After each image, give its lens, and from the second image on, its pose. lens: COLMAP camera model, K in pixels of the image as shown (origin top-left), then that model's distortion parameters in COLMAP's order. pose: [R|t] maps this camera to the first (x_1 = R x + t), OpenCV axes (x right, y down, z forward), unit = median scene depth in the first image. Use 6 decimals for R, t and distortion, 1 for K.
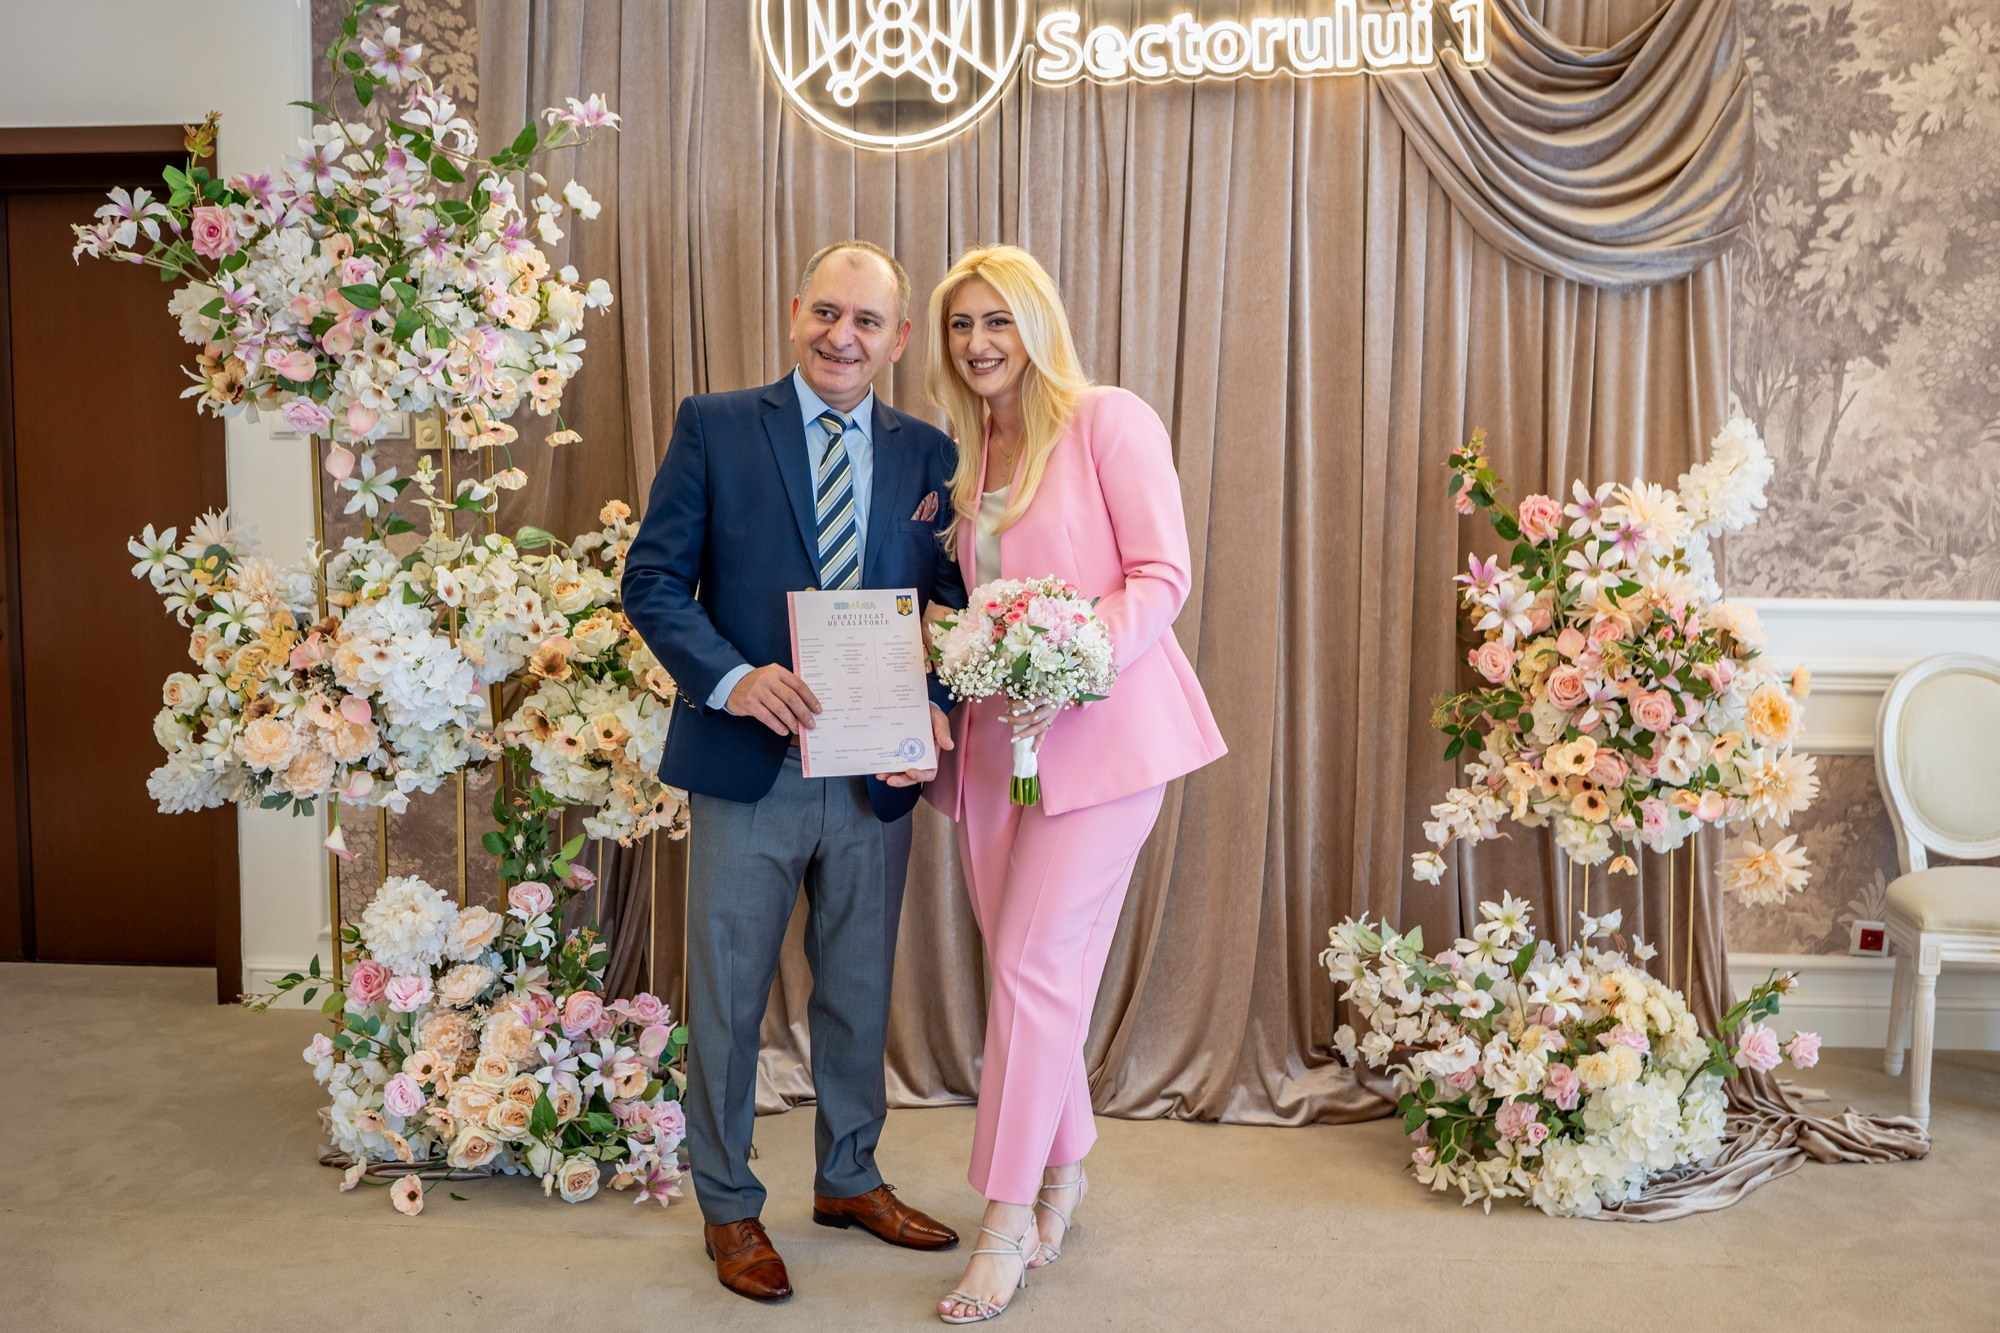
lens RADIAL K [[1974.7, 0, 1001.0], [0, 1974.7, 650.6], [0, 0, 1]] dist [-0.031675, 0.000000]
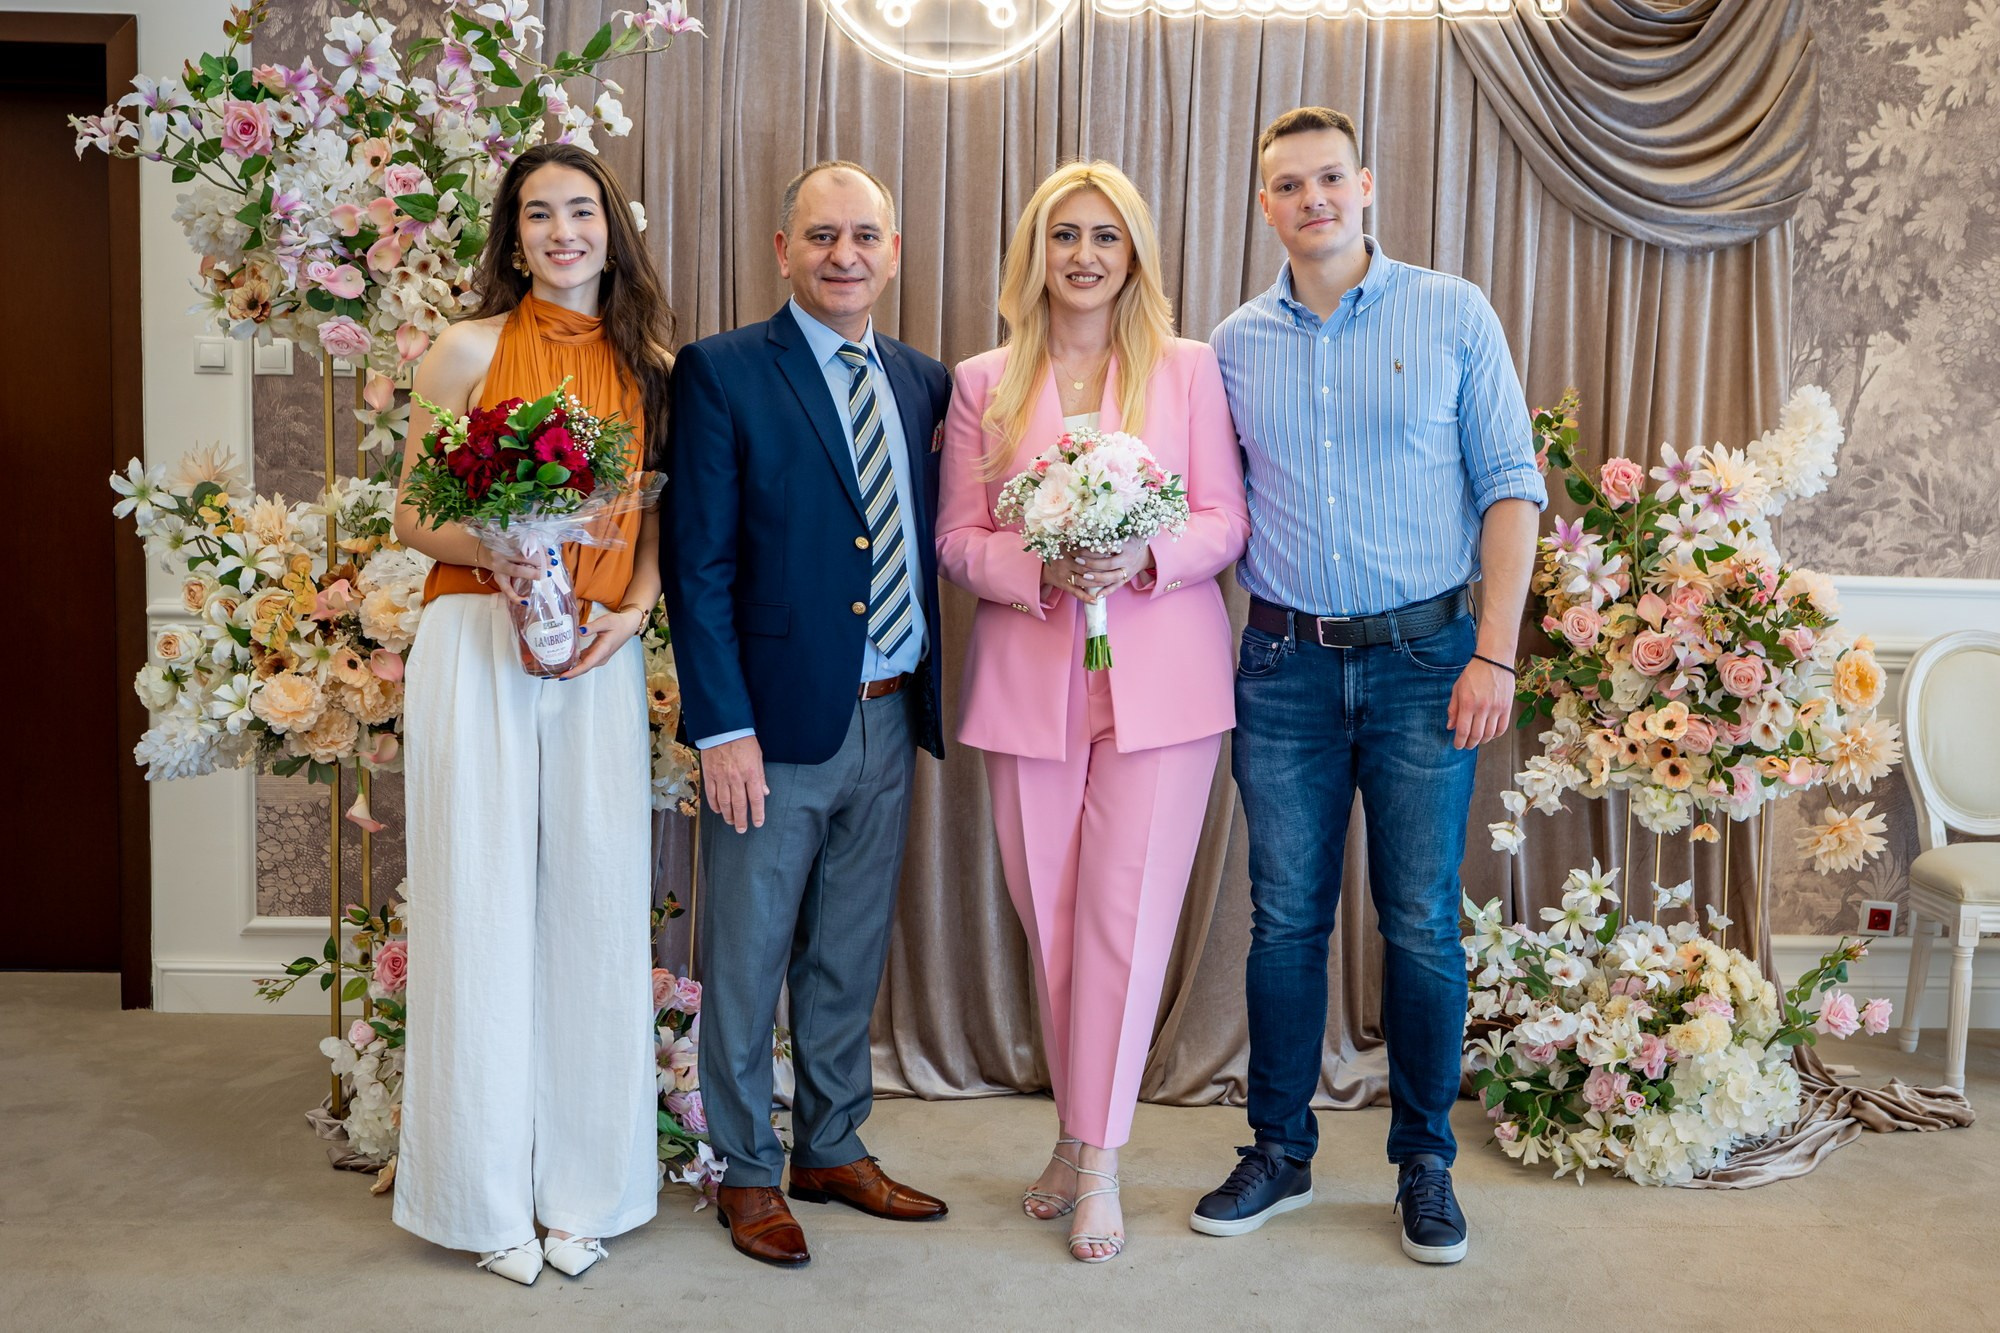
lens RADIAL K [[2133.2, 0, 1004.1], [0, 2133.2, 695.0], [0, 0, 1]] dist [-0.032713, 0.000000]
pose [[0.991135, 0.006287, 0.132712, -0.162169], [-0.008550, 0.999827, 0.016489, 0.023190], [-0.132586, -0.017477, 0.991017, -0.009933]]
